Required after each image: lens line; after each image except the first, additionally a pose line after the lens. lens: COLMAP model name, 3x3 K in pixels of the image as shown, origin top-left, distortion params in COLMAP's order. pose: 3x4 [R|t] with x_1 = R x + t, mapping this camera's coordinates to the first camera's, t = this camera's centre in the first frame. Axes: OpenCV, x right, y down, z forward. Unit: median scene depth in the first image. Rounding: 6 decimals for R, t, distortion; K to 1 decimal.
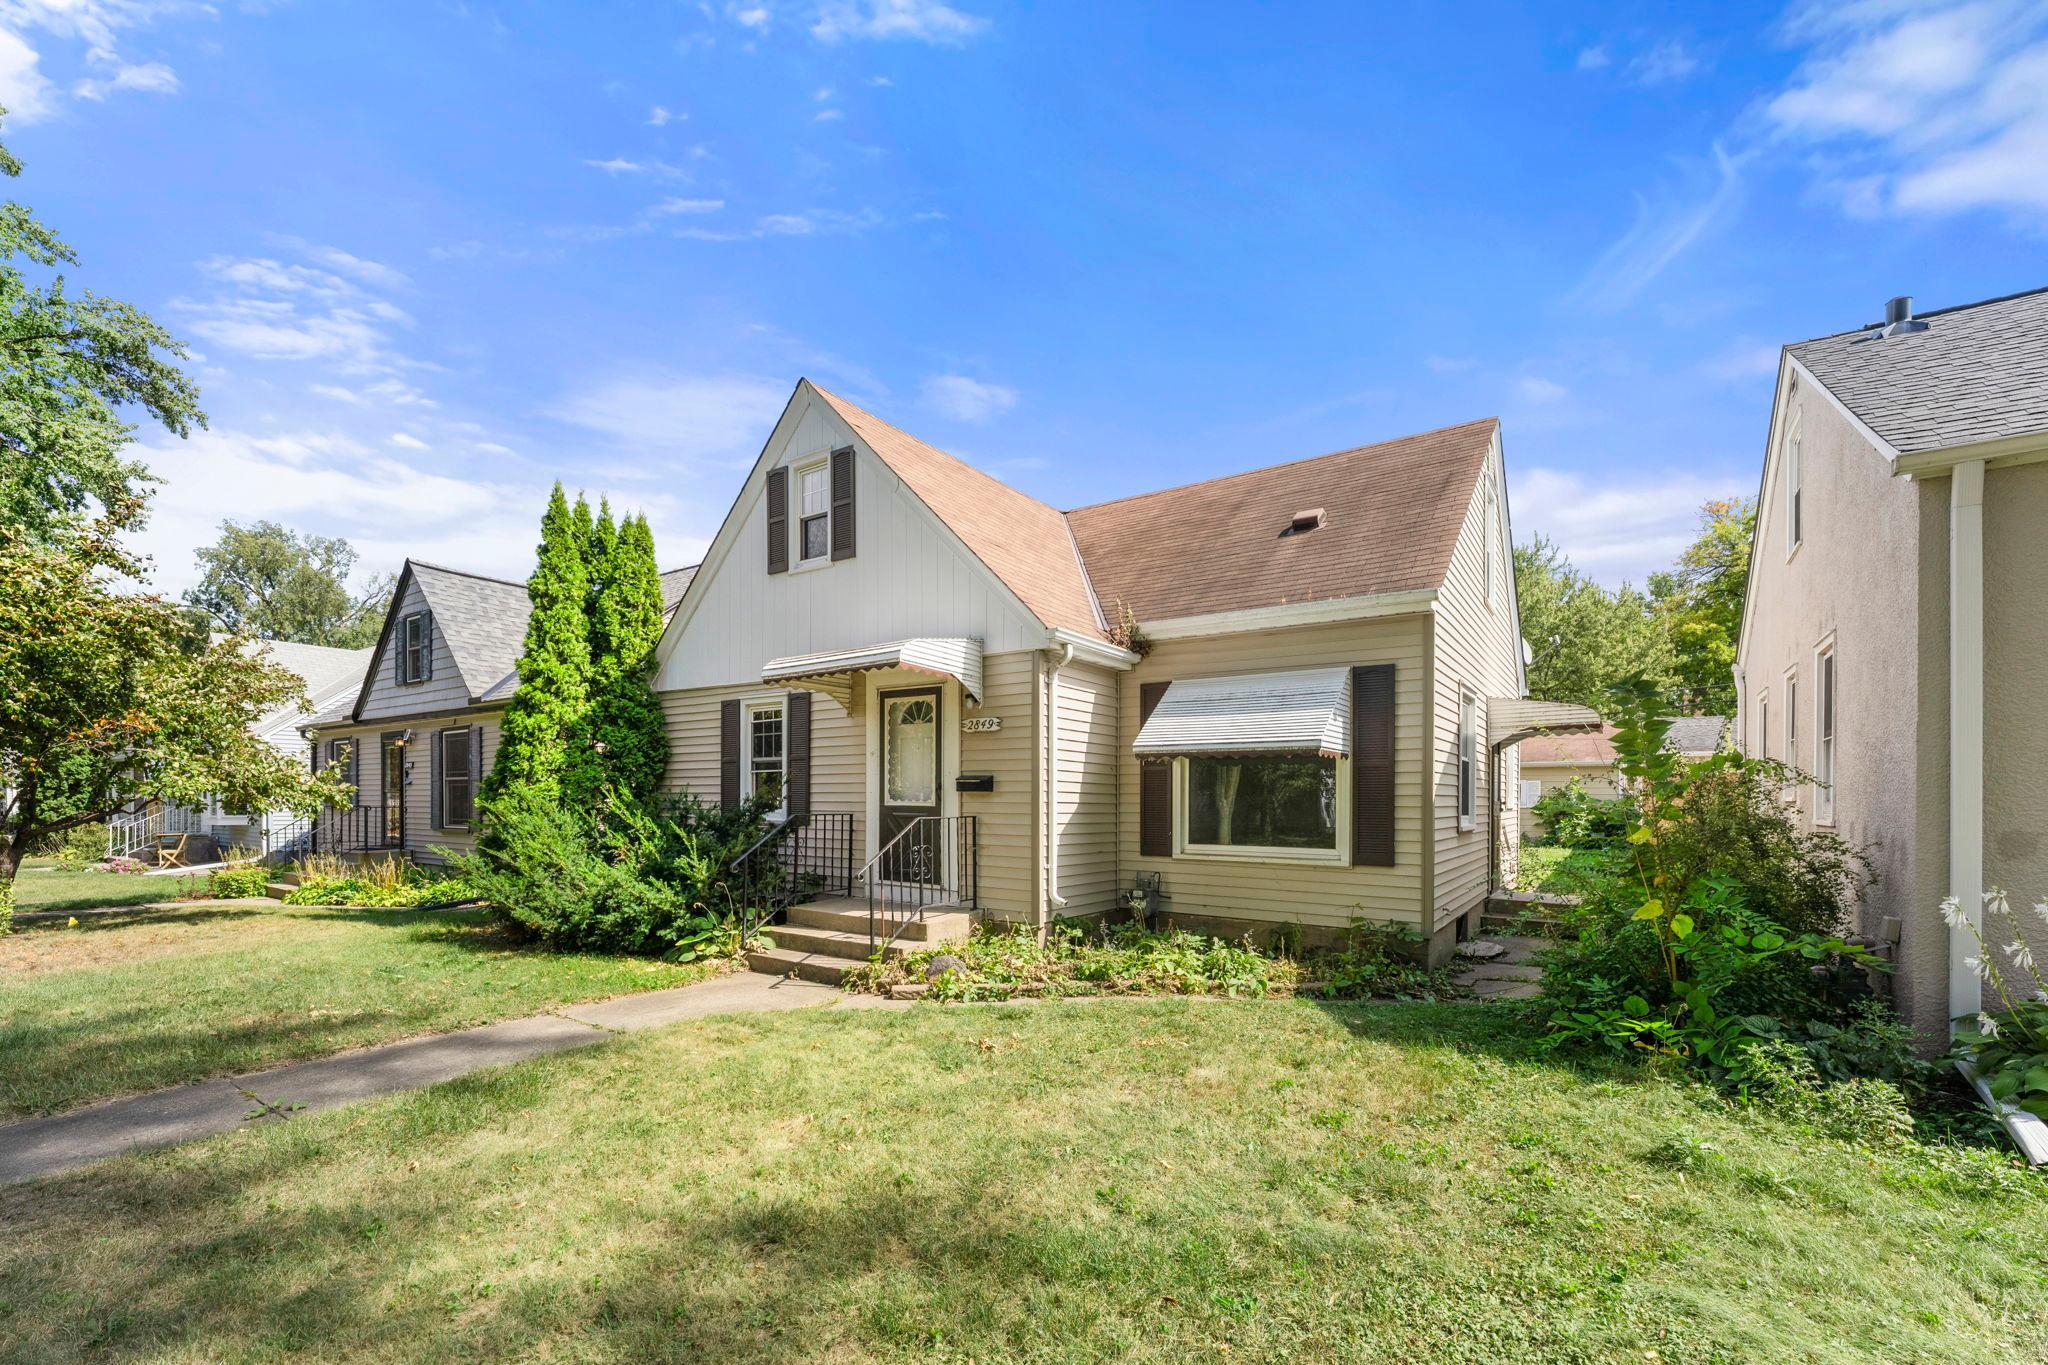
lens RADIAL K [[836.4, 0, 970.1], [0, 836.4, 803.3], [0, 0, 1]] dist [0.000573, -0.000463]
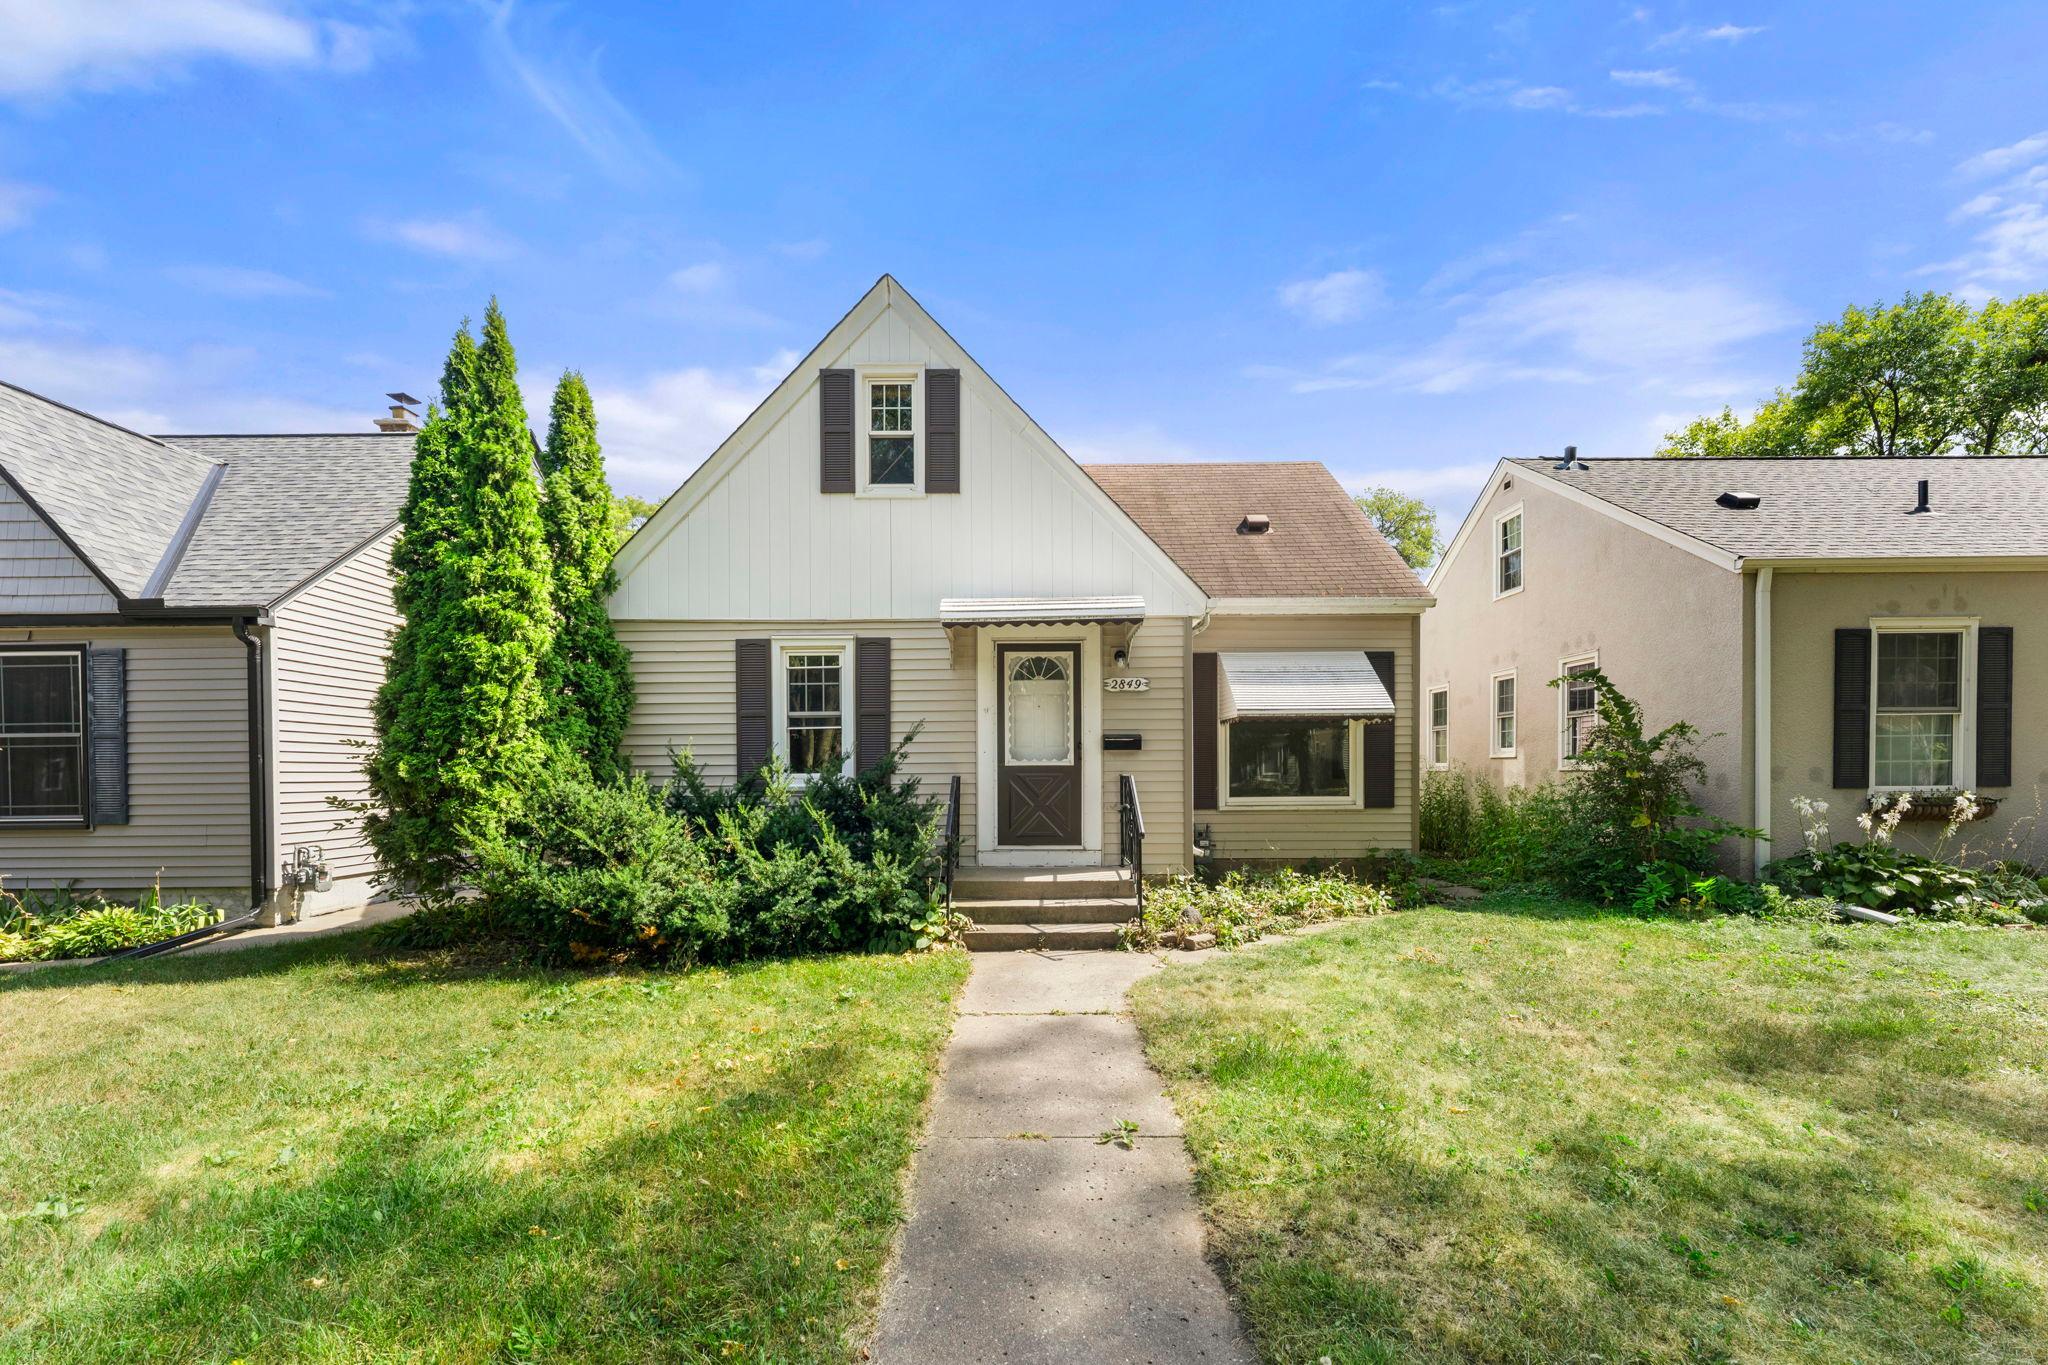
lens RADIAL K [[876.4, 0, 1023.1], [0, 876.4, 788.1], [0, 0, 1]] dist [-0.009997, -0.000633]
pose [[0.822487, -0.023440, 0.568301, -0.678276], [0.014332, 0.999687, 0.020490, 0.008435], [-0.568604, -0.008707, 0.822566, 0.187276]]
